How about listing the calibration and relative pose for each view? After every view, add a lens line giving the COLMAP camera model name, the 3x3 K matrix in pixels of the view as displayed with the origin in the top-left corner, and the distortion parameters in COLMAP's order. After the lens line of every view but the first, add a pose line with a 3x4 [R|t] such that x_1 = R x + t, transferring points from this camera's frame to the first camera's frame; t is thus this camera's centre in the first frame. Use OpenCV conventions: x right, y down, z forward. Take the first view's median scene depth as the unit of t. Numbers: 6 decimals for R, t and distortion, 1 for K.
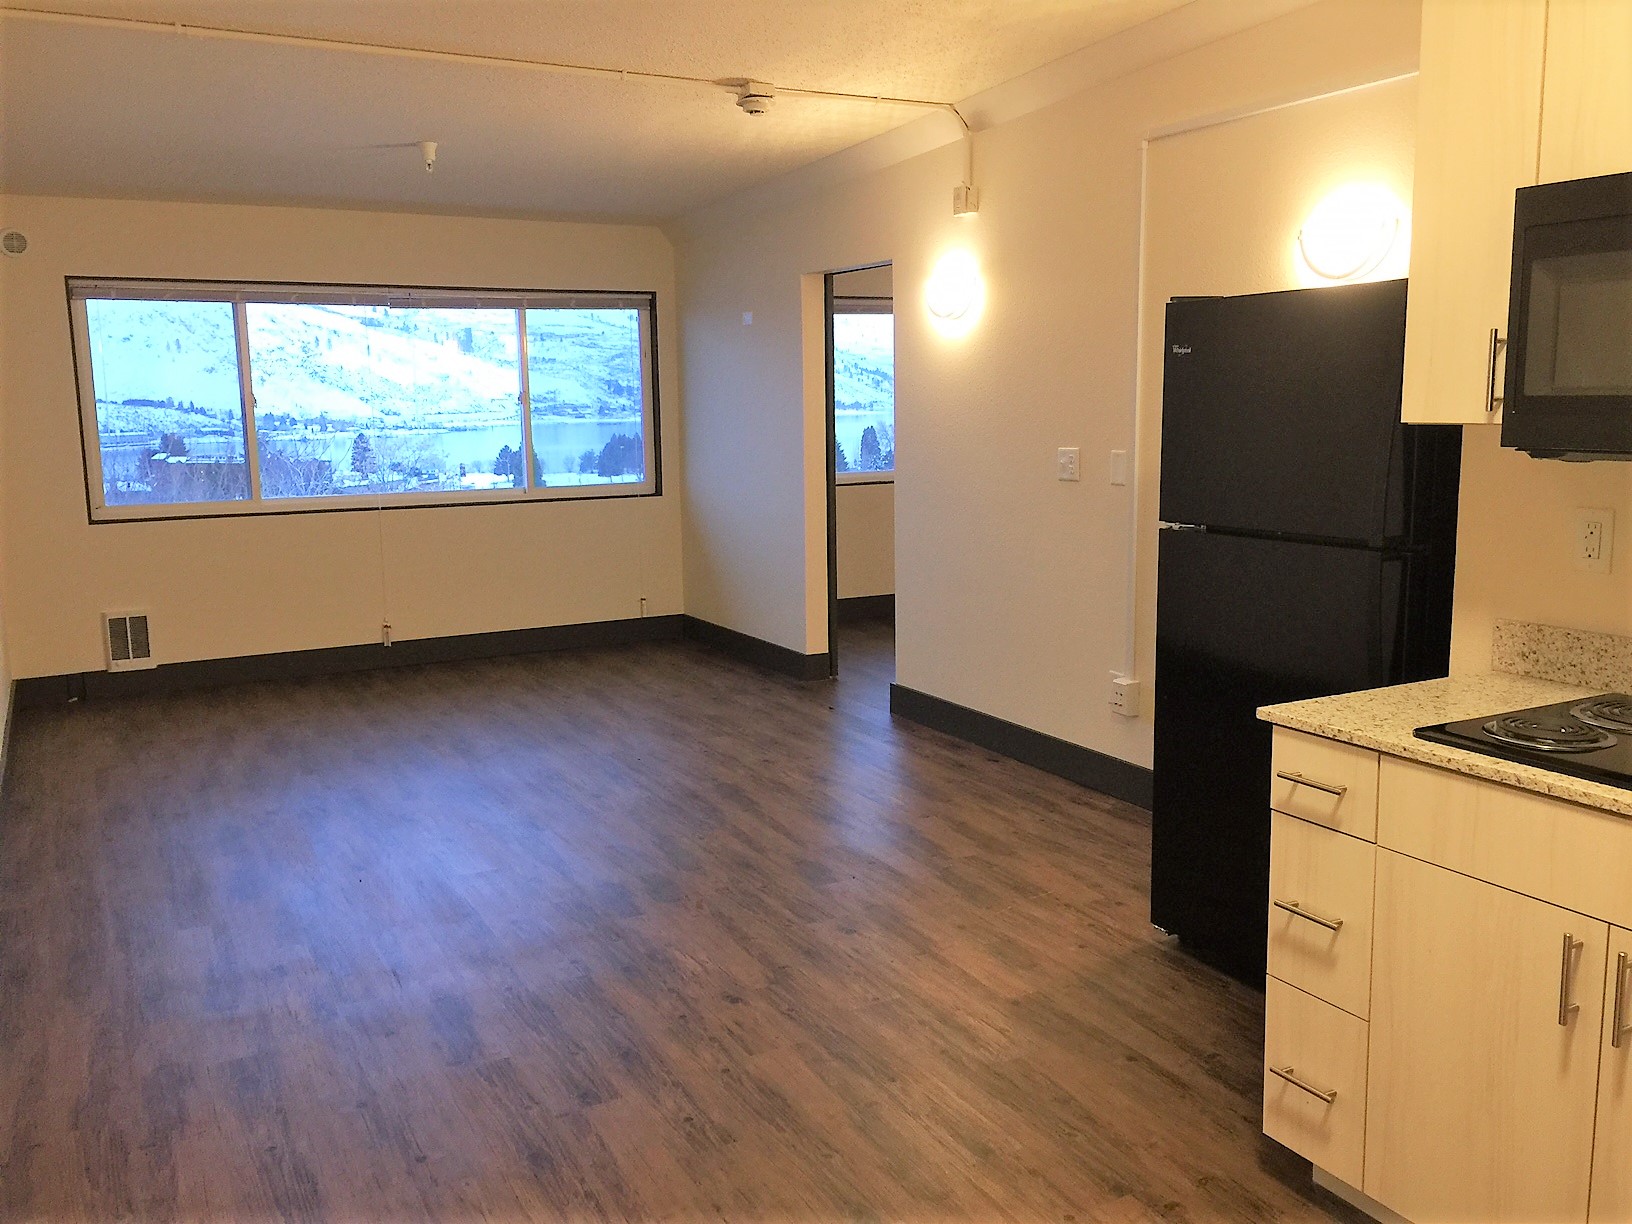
lens RADIAL K [[1392.2, 0, 816.0], [0, 1392.2, 612.0], [0, 0, 1]] dist [0.089328, -0.116783]
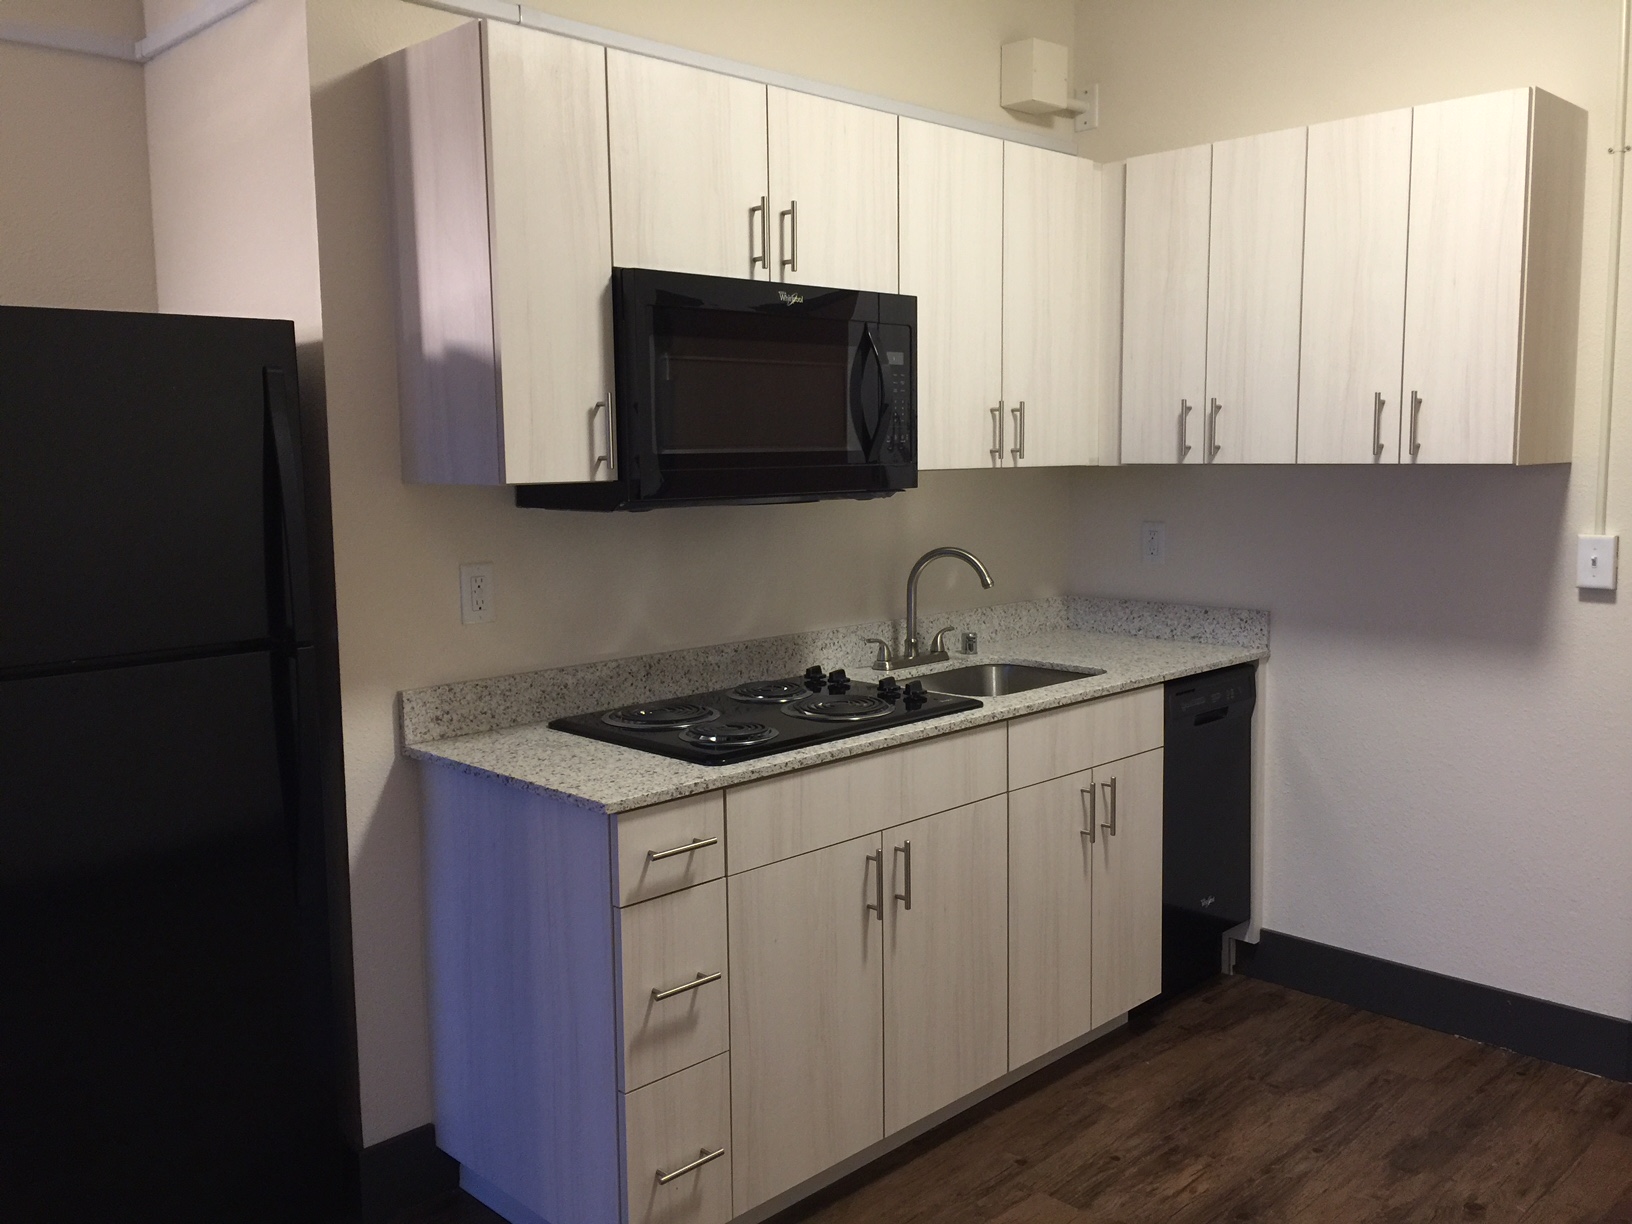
lens RADIAL K [[1392.6, 0, 825.4], [0, 1392.6, 596.9], [0, 0, 1]] dist [0.087894, -0.121537]
pose [[-0.284046, -0.088234, 0.954742, -0.233303], [0.166041, 0.976186, 0.139614, -0.066810], [-0.944324, 0.198183, -0.262631, 0.453566]]
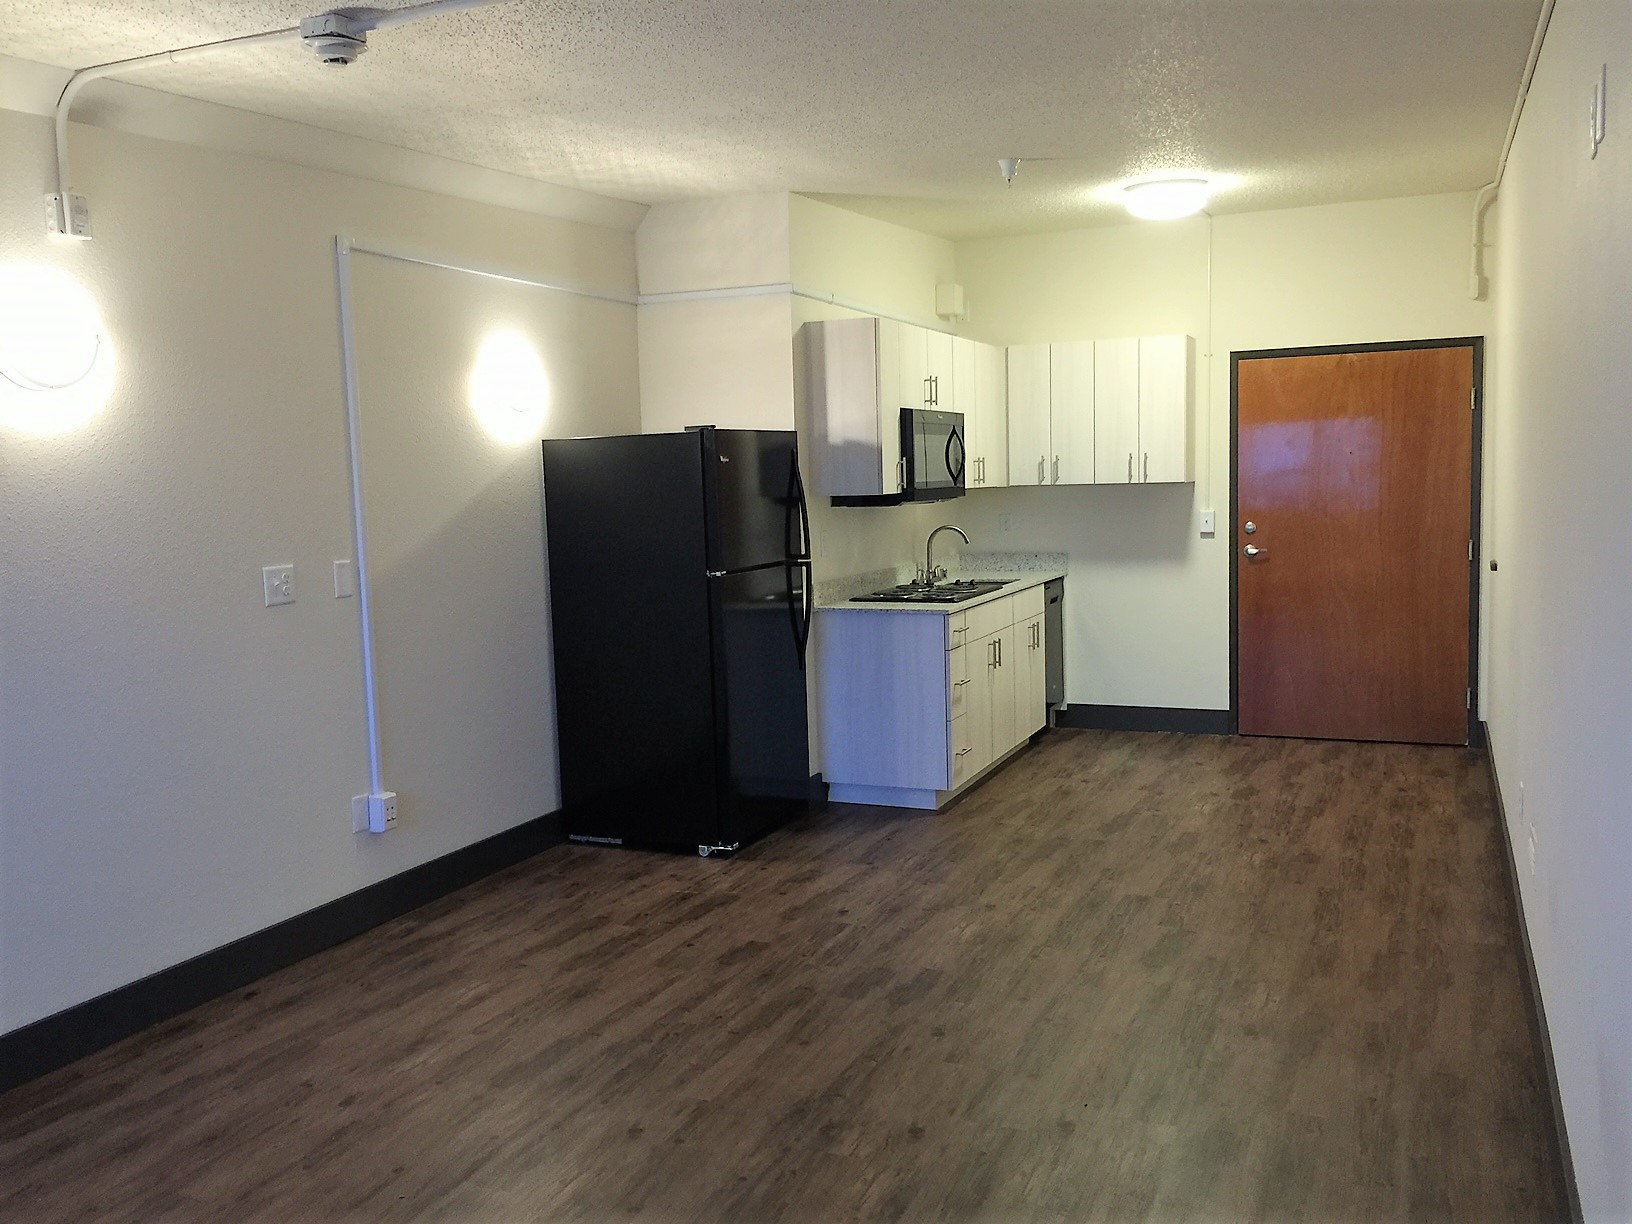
lens RADIAL K [[1392.6, 0, 825.4], [0, 1392.6, 596.9], [0, 0, 1]] dist [0.087894, -0.121537]
pose [[-0.623924, -0.037673, 0.780576, -0.628141], [0.157978, 0.972136, 0.173191, -0.177110], [-0.765351, 0.231372, -0.600587, 1.149574]]
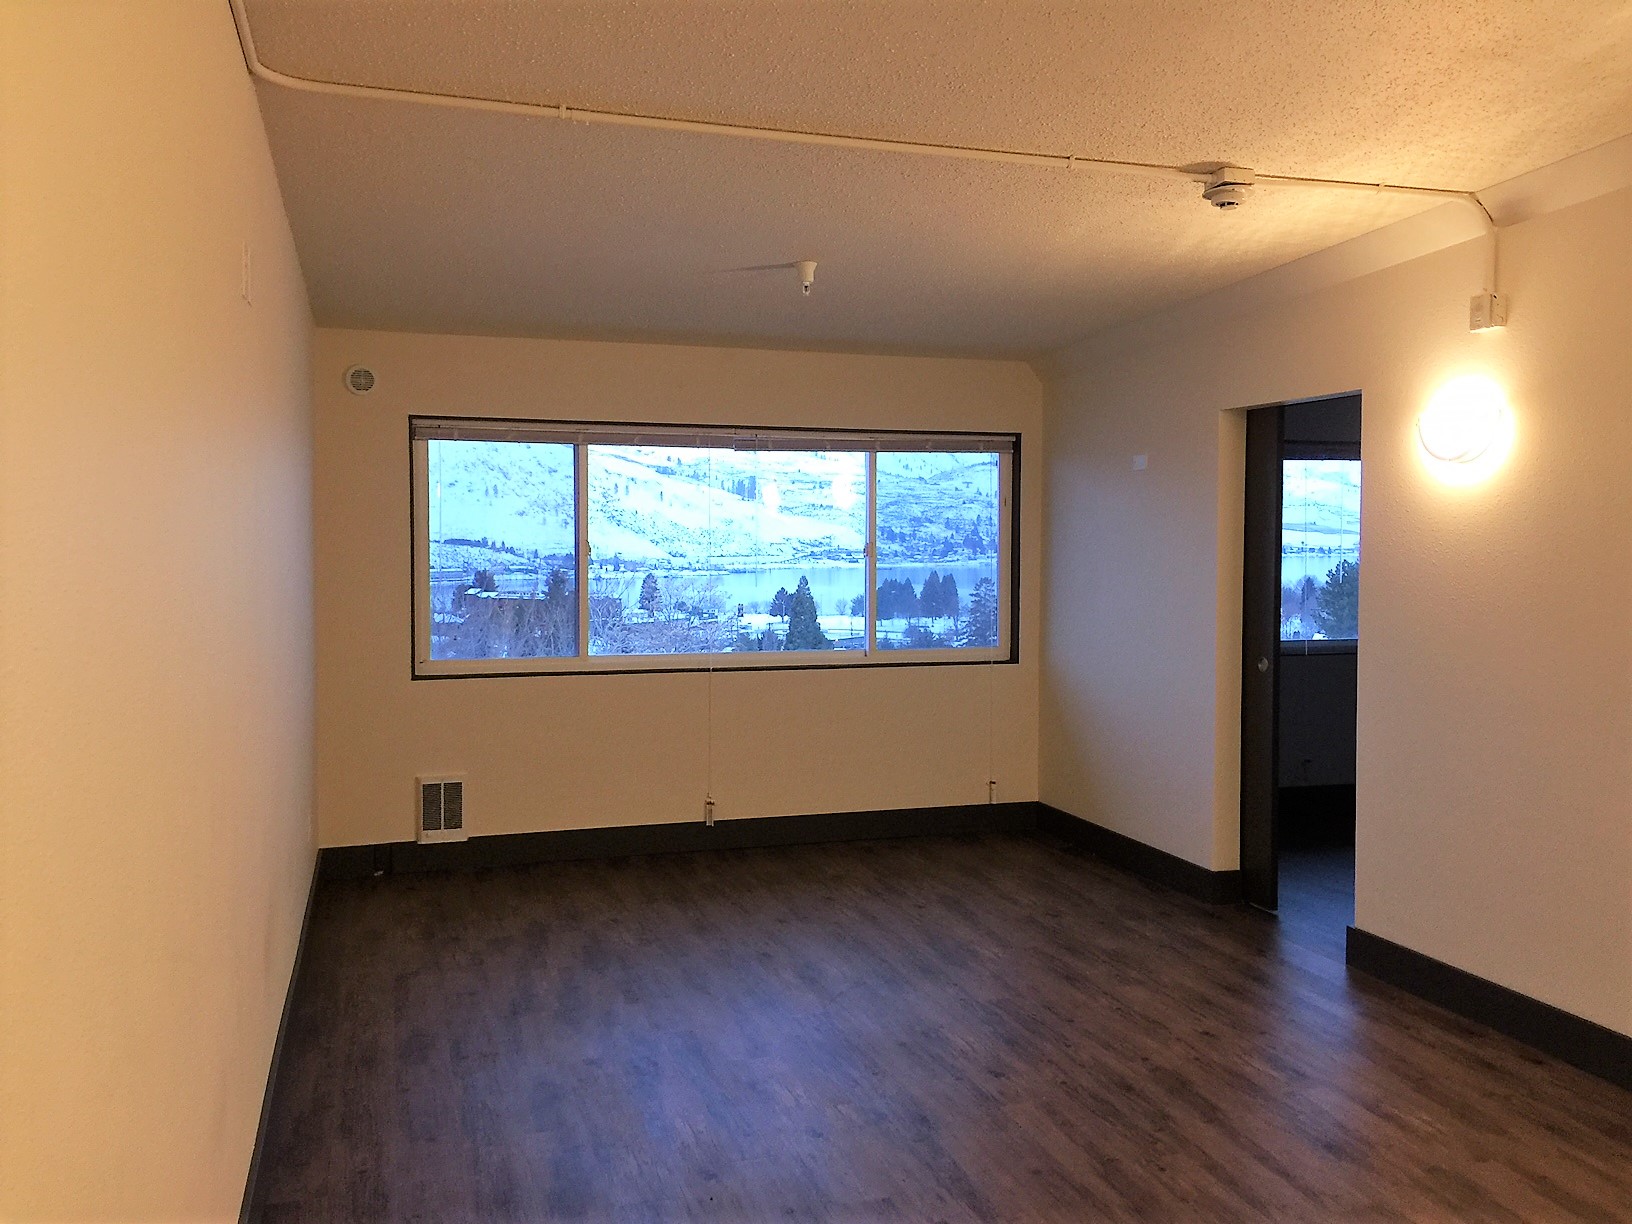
lens RADIAL K [[1392.6, 0, 825.4], [0, 1392.6, 596.9], [0, 0, 1]] dist [0.087894, -0.121537]
pose [[0.982550, 0.025714, -0.184213, -0.103044], [-0.046651, 0.992809, -0.110242, -0.033846], [0.180054, 0.116912, 0.976684, 0.188032]]
